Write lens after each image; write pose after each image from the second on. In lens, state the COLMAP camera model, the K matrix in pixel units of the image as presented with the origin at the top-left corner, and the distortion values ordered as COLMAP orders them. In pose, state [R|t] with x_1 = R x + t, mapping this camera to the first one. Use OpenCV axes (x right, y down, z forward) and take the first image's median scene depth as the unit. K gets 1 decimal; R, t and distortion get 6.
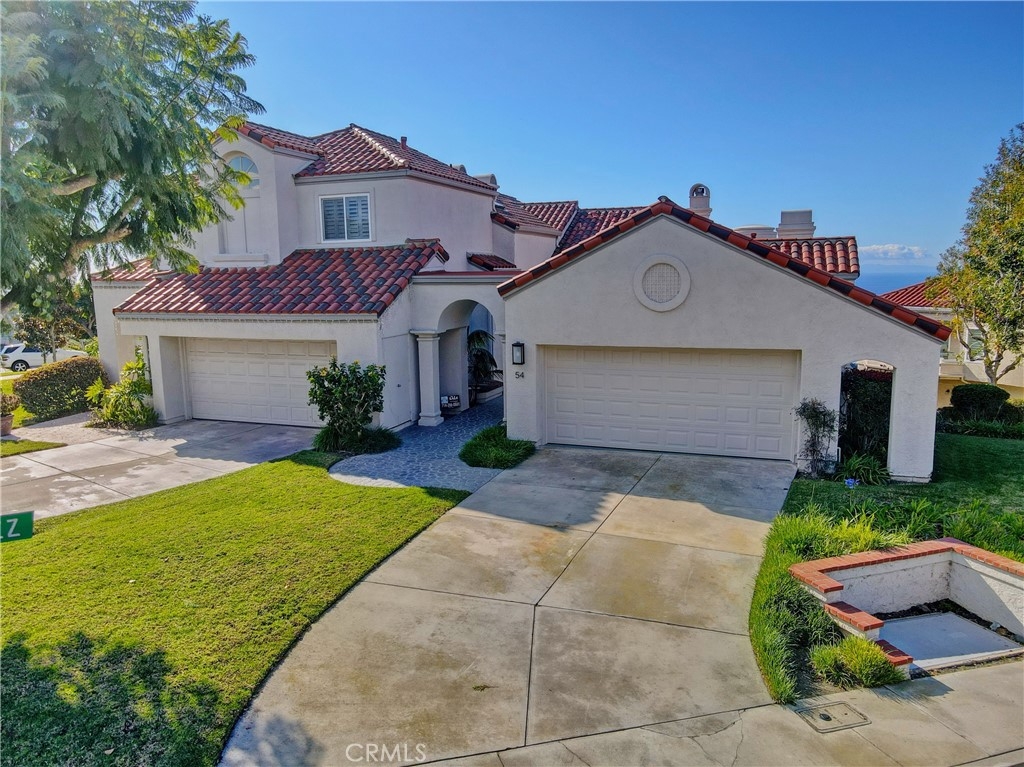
lens RADIAL K [[752.0, 0, 512.0], [0, 752.0, 383.5], [0, 0, 1]] dist [-0.005461, 0.030993]
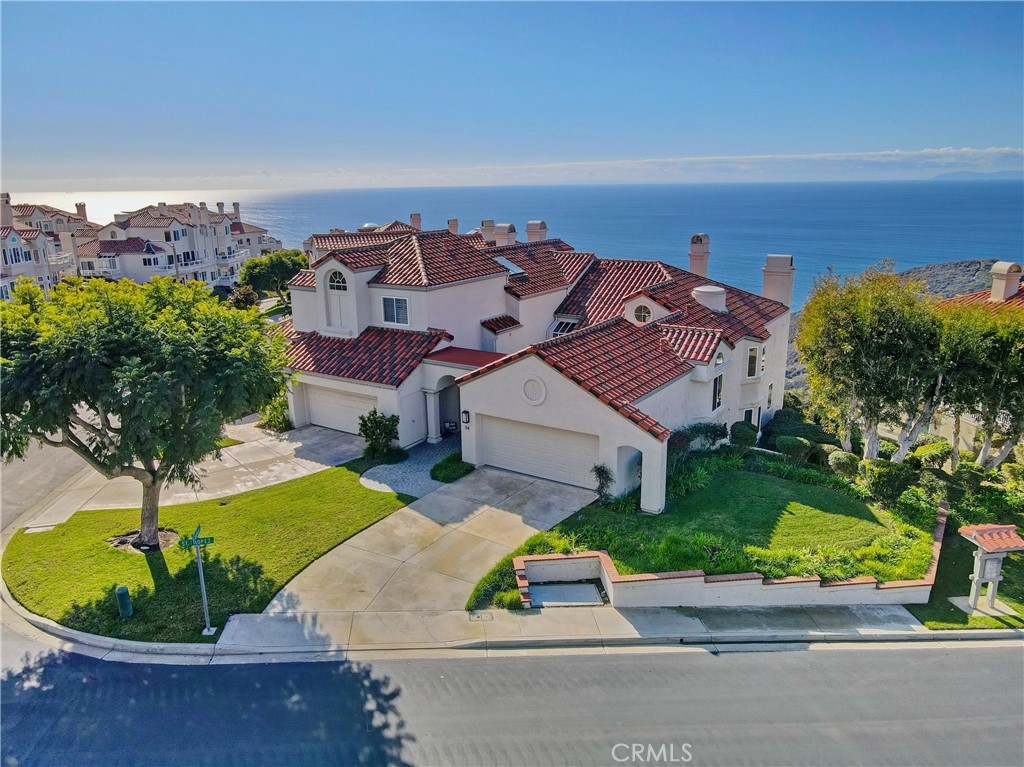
lens RADIAL K [[752.0, 0, 512.0], [0, 752.0, 383.5], [0, 0, 1]] dist [-0.005461, 0.030993]
pose [[0.973199, 0.058838, -0.222311, 0.618080], [-0.031697, 0.991809, 0.123736, -0.416250], [0.227770, -0.113373, 0.967092, -0.854021]]
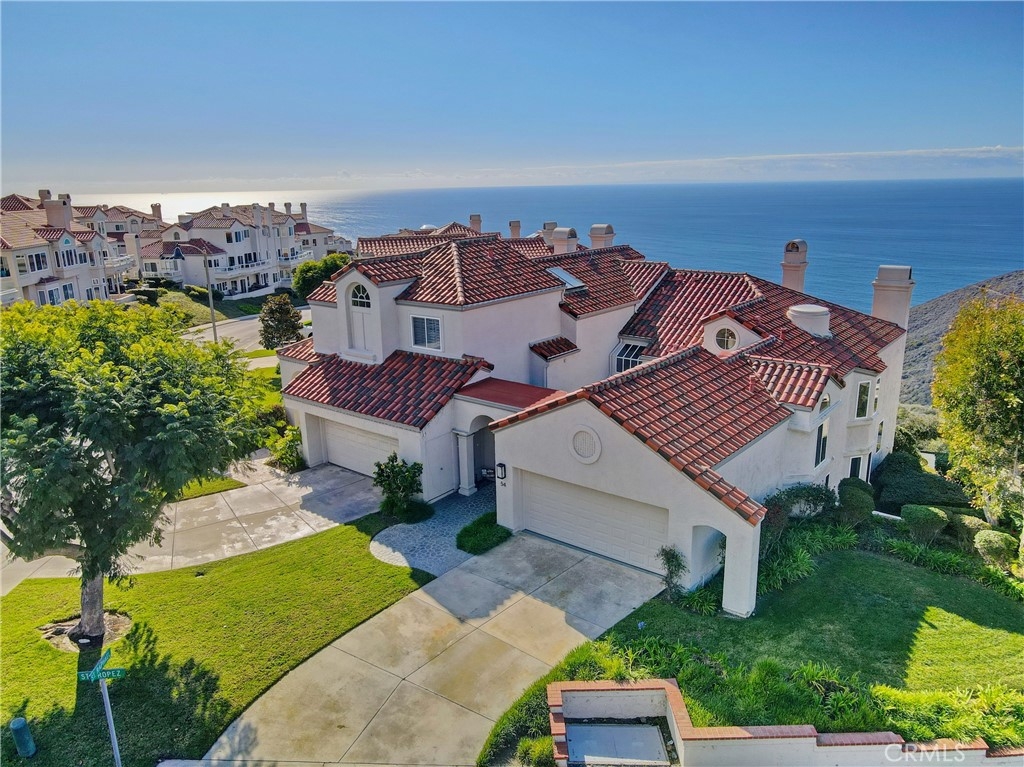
lens RADIAL K [[752.0, 0, 512.0], [0, 752.0, 383.5], [0, 0, 1]] dist [-0.005461, 0.030993]
pose [[0.946741, 0.079384, -0.312059, 0.563506], [-0.041064, 0.990986, 0.127514, -0.472732], [0.319368, -0.107908, 0.941467, -0.409550]]
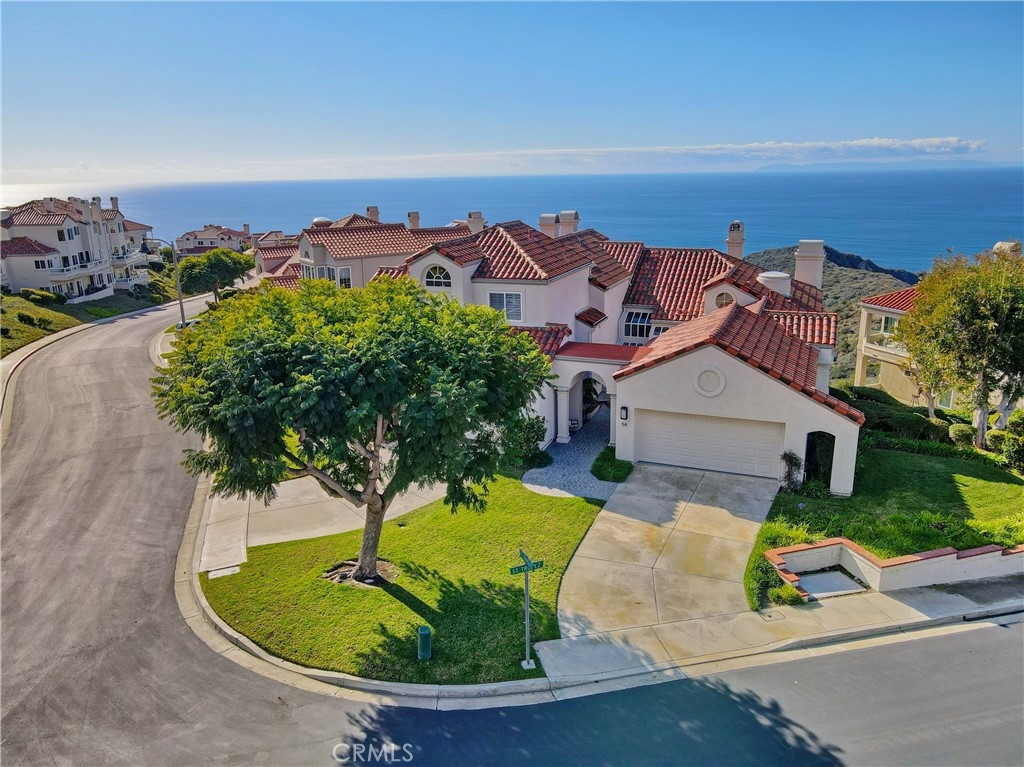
lens RADIAL K [[752.0, 0, 512.0], [0, 752.0, 383.5], [0, 0, 1]] dist [-0.005461, 0.030993]
pose [[0.999174, 0.006444, -0.040117, -0.218555], [-0.001189, 0.991558, 0.129655, -0.400706], [0.040613, -0.129501, 0.990747, -0.875242]]
